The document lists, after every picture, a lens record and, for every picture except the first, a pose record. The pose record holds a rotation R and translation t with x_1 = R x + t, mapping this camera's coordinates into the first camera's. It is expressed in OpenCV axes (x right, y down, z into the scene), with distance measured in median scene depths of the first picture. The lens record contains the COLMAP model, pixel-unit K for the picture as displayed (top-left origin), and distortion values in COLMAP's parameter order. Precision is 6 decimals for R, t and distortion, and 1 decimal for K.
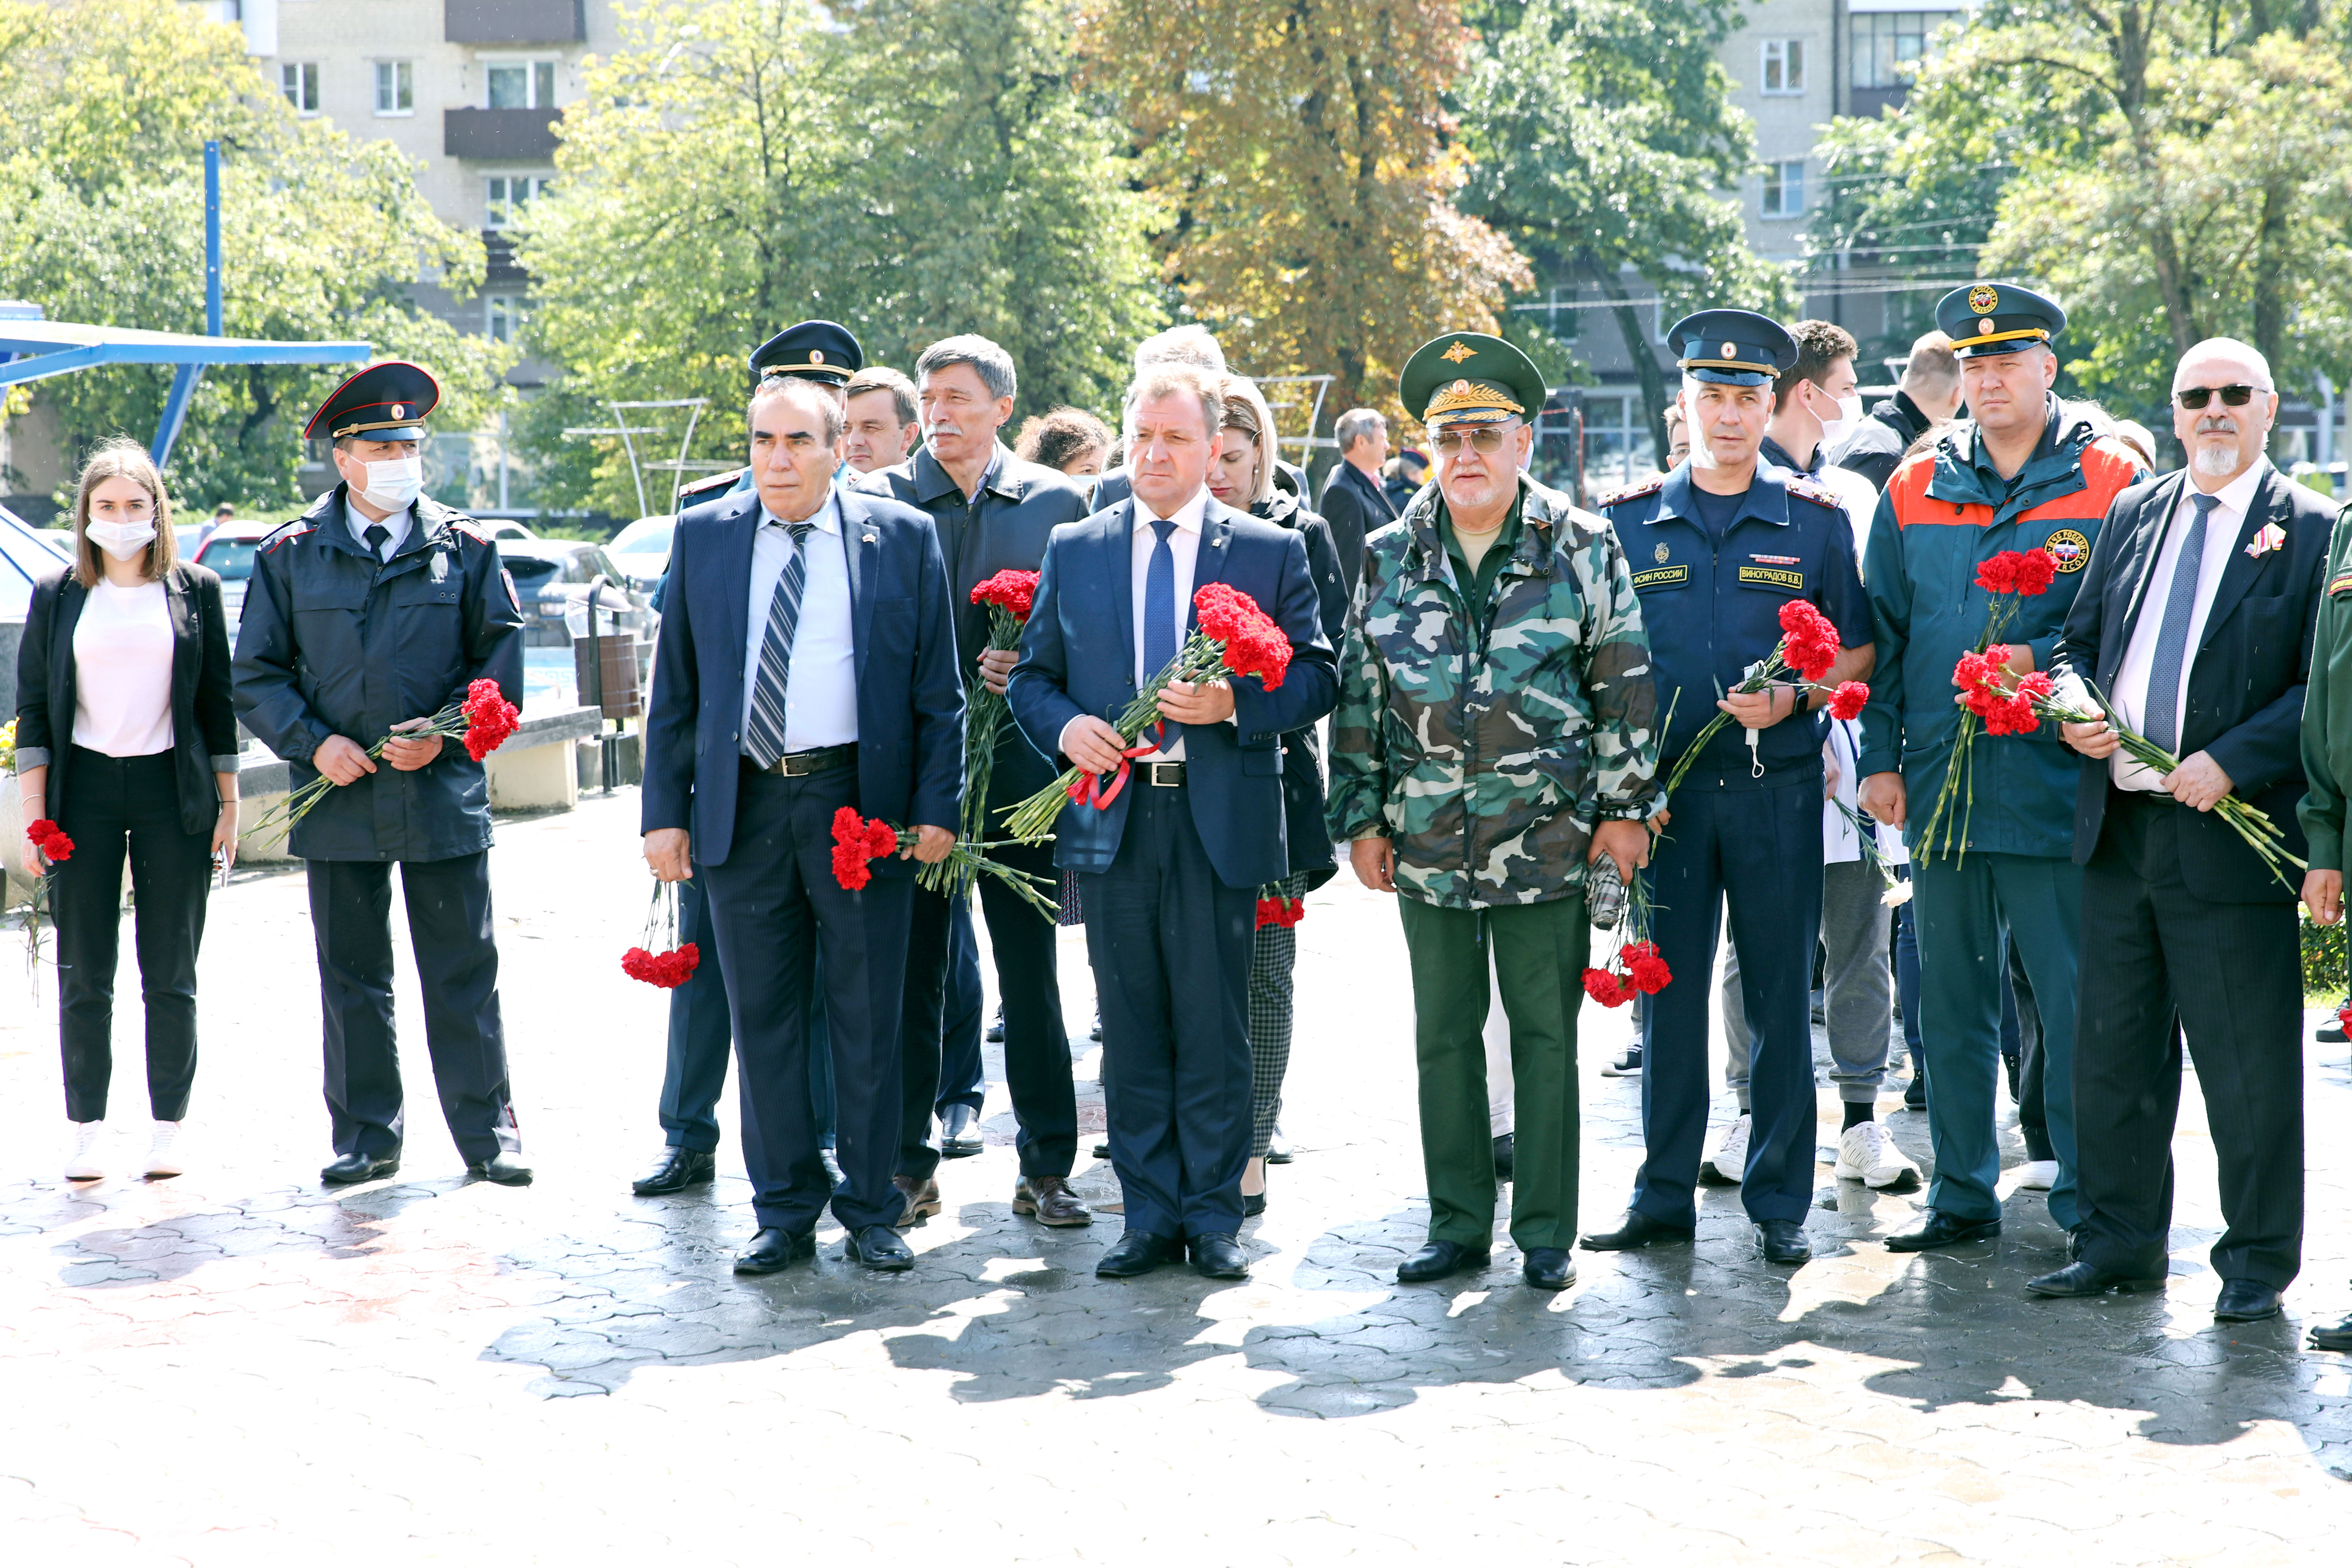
lens RADIAL K [[4763.8, 0, 1156.6], [0, 4763.8, 775.8], [0, 0, 1]] dist [0.091362, 0.000000]
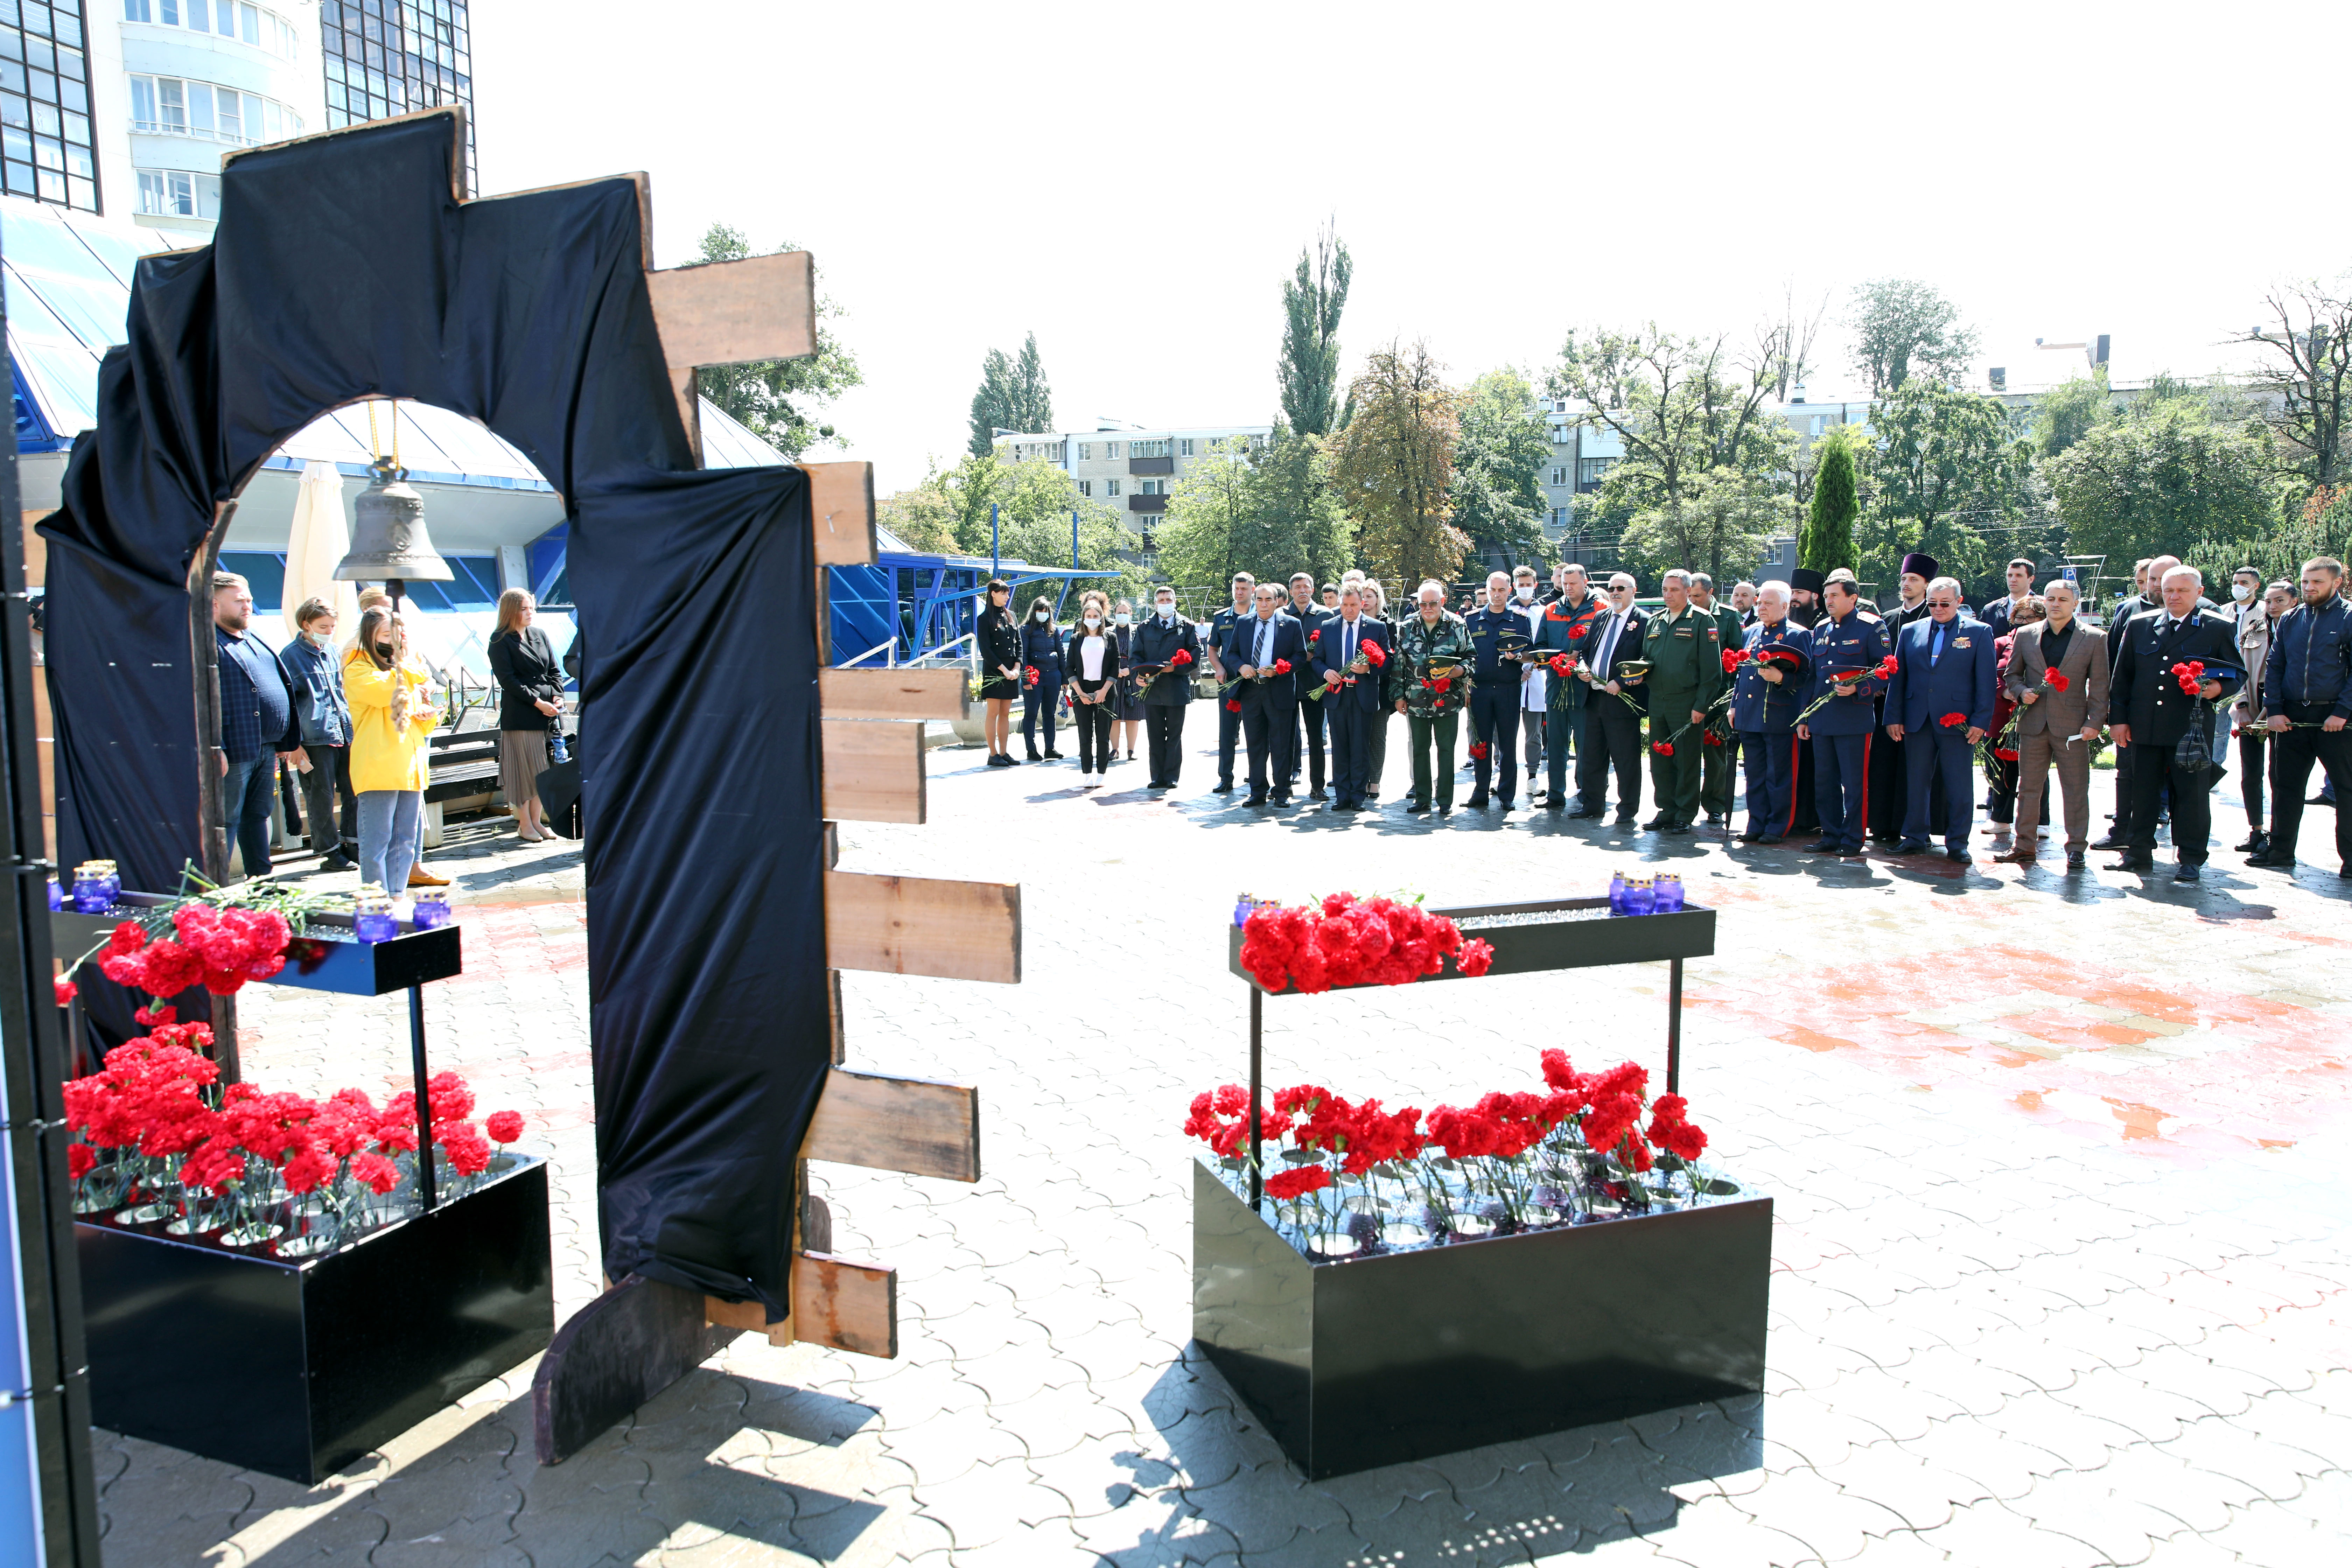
lens RADIAL K [[1674.4, 0, 1120.0], [0, 1674.4, 813.1], [0, 0, 1]] dist [-0.021944, 0.009338]
pose [[0.990342, 0.013053, -0.138030, 0.005414], [-0.005057, 0.998297, 0.058122, 0.026764], [0.138553, -0.056863, 0.988721, -0.417984]]
